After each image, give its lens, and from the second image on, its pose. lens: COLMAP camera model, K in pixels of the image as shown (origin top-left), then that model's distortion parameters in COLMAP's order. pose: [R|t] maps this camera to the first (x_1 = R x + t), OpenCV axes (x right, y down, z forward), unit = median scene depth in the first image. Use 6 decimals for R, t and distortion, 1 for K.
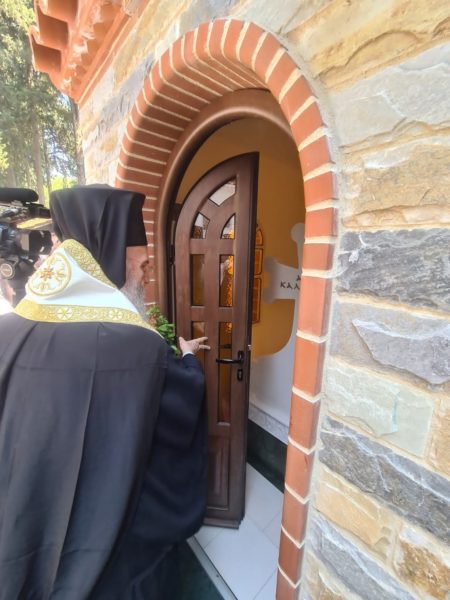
lens RADIAL K [[247.4, 0, 225.2], [0, 247.4, 295.7], [0, 0, 1]] dist [0.003267, -0.002449]
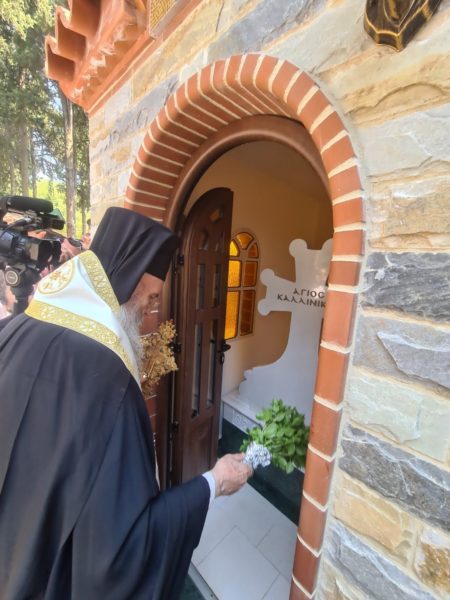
lens RADIAL K [[247.4, 0, 223.0], [0, 247.4, 295.1], [0, 0, 1]] dist [0.003267, -0.002449]
pose [[0.997629, 0.033579, 0.060077, -0.214979], [-0.030894, 0.998506, -0.045067, 0.003418], [-0.061500, 0.043104, 0.997176, -0.043899]]
